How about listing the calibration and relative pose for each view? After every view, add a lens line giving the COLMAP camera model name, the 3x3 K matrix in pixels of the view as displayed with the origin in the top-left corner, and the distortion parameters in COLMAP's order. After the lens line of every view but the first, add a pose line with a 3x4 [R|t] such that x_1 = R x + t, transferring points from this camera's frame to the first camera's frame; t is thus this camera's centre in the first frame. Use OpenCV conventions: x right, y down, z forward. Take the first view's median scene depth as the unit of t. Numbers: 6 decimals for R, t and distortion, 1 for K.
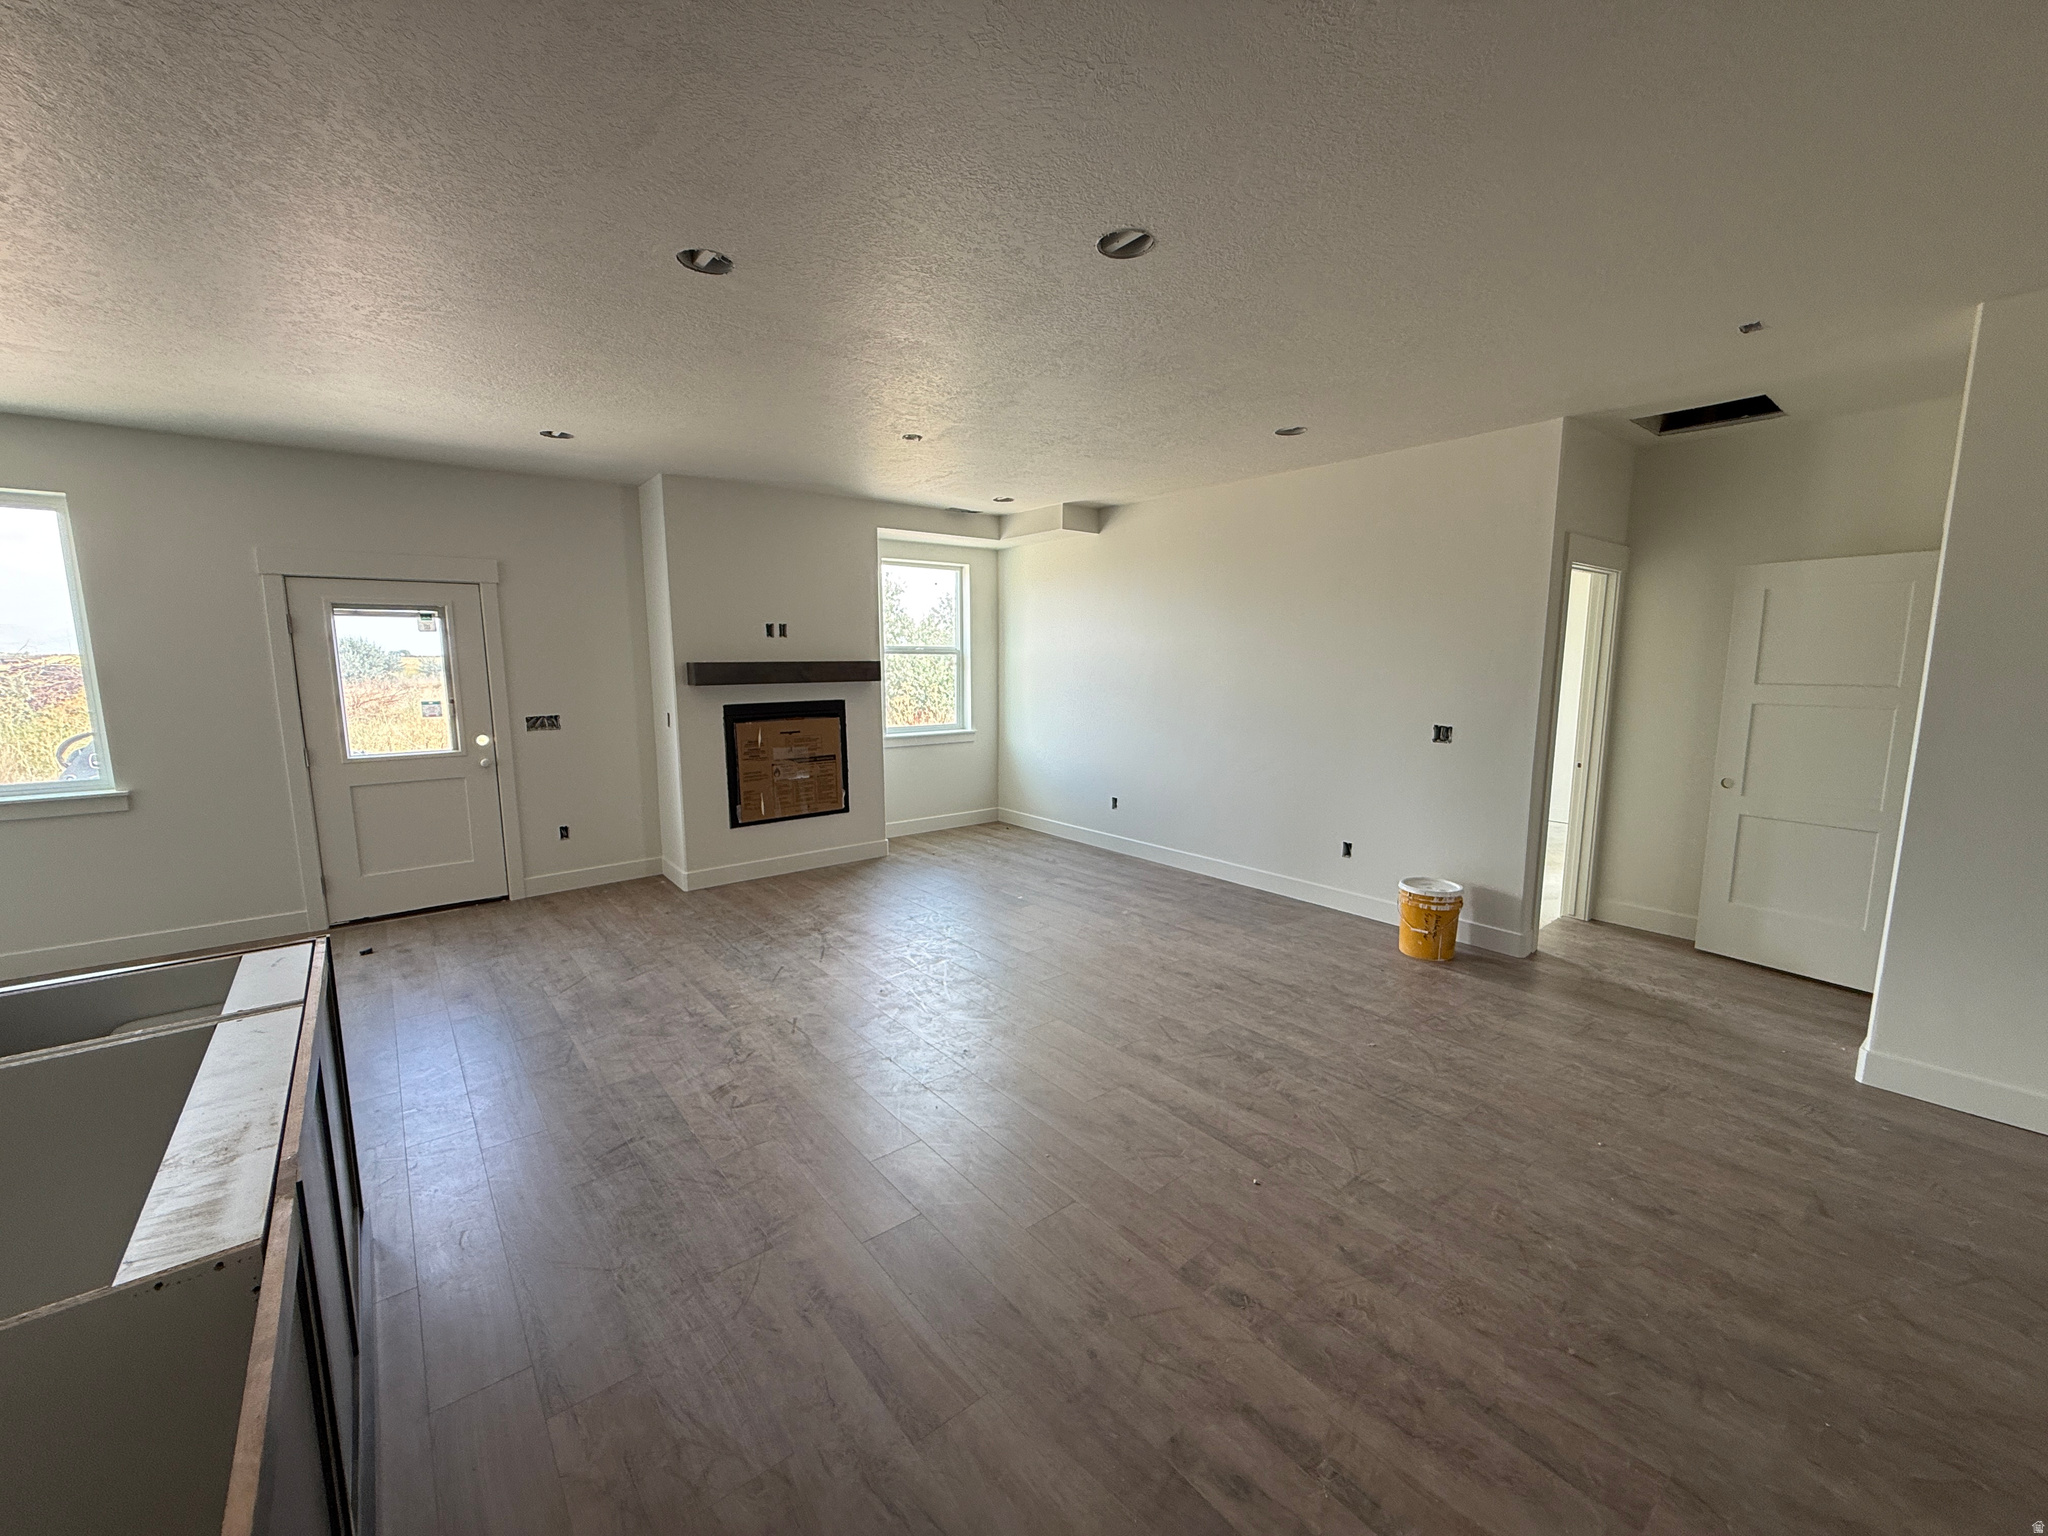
lens RADIAL K [[812.2, 0, 1022.0], [0, 812.2, 771.5], [0, 0, 1]] dist [-0.000139, 0.000072]
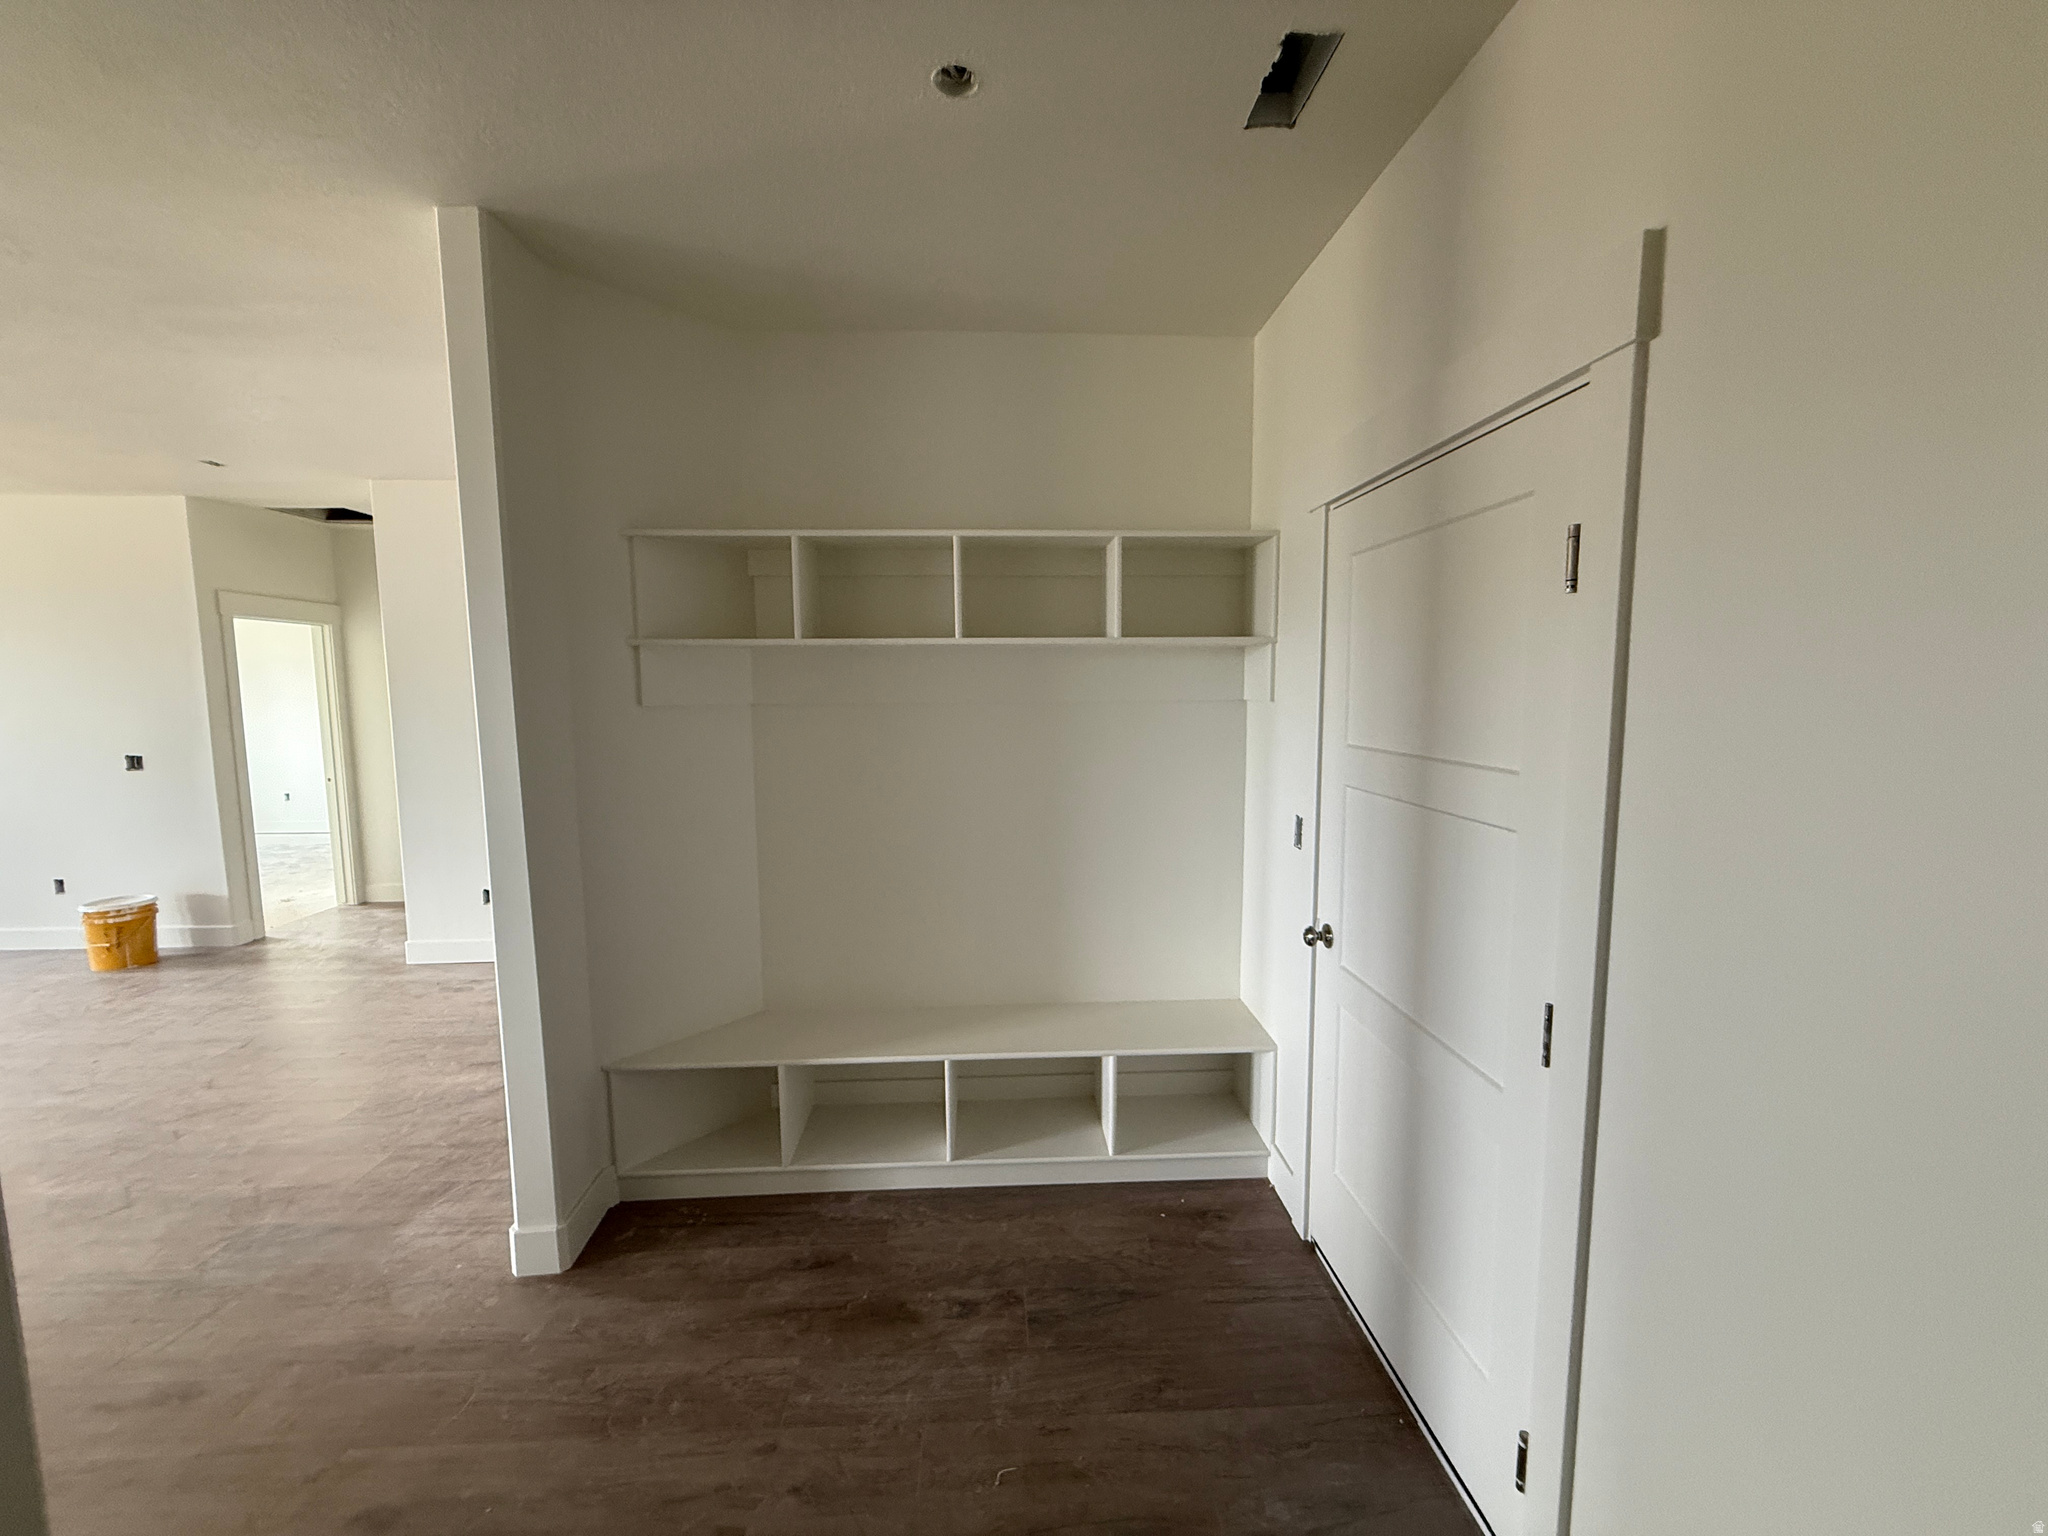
lens RADIAL K [[812.2, 0, 1022.2], [0, 812.2, 767.5], [0, 0, 1]] dist [-0.000139, 0.000072]
pose [[0.587839, -0.085835, 0.804411, 0.289269], [0.119880, 0.992619, 0.018314, 0.070896], [-0.800046, 0.085667, 0.593791, -0.513951]]
